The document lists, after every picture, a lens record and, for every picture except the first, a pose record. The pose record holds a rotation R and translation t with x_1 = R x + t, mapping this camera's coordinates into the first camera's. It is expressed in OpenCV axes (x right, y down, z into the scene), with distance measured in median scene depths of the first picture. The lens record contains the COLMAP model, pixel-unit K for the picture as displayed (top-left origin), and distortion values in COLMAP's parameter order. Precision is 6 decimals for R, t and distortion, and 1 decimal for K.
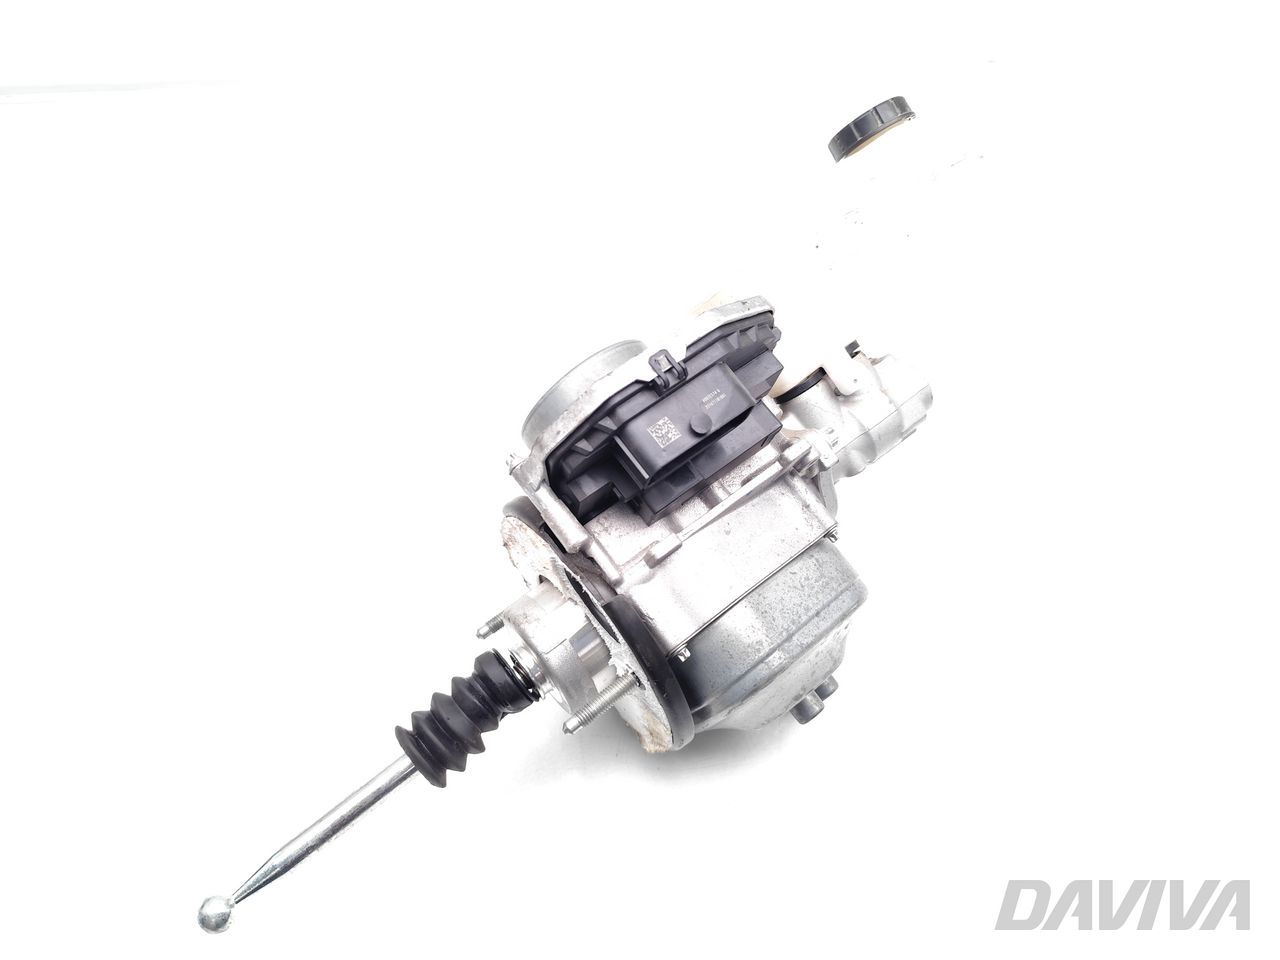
lens RADIAL K [[851.3, 0, 640.0], [0, 851.3, 480.0], [0, 0, 1]] dist [0.000303, 0.000051]
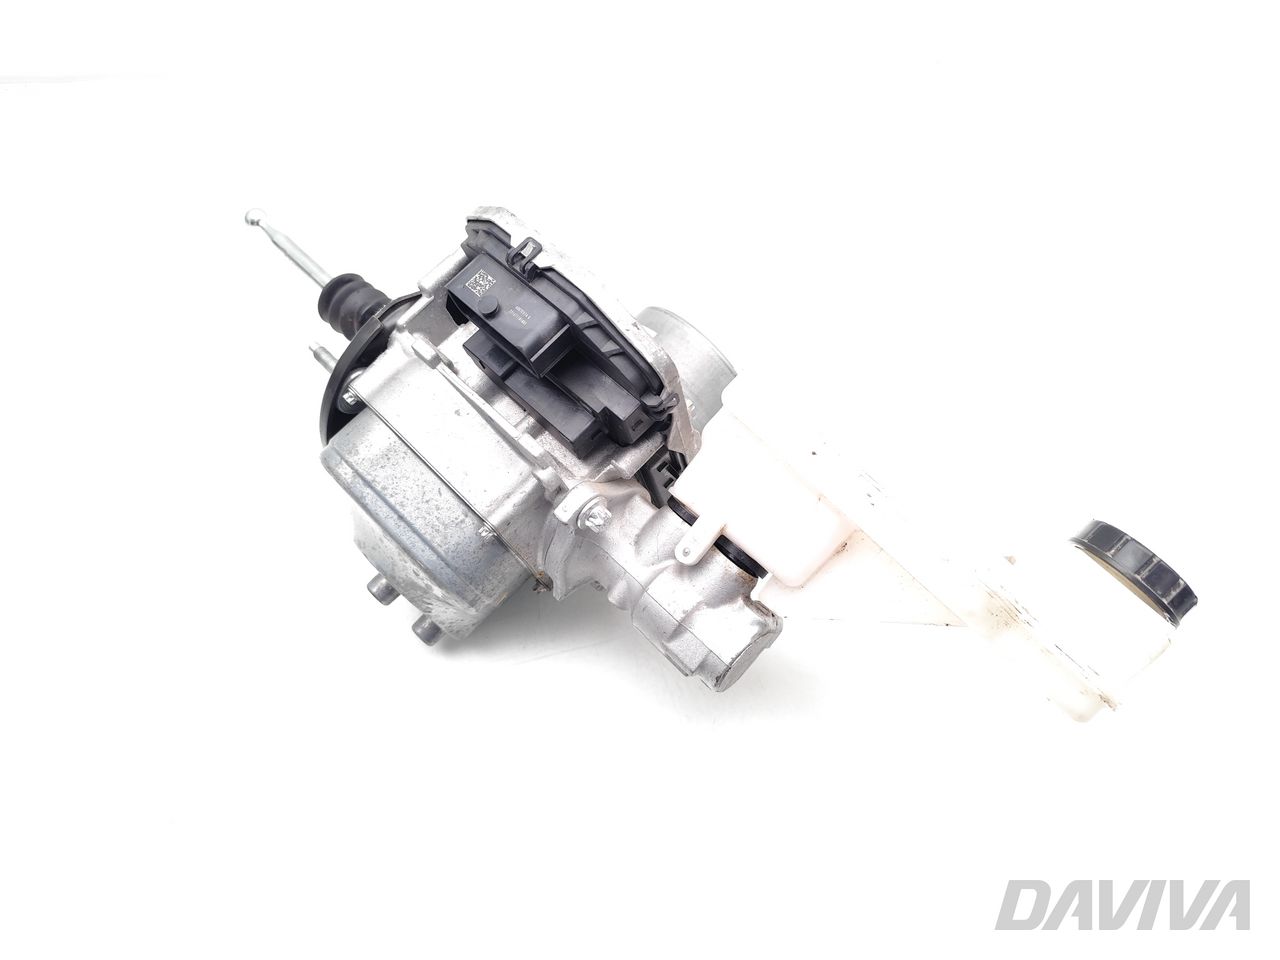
lens RADIAL K [[851.3, 0, 640.0], [0, 851.3, 480.0], [0, 0, 1]] dist [0.000303, 0.000051]
pose [[0.111608, 0.857840, -0.501651, 0.722630], [-0.869185, 0.328974, 0.369179, -0.490709], [0.481727, 0.394824, 0.782338, 0.322051]]
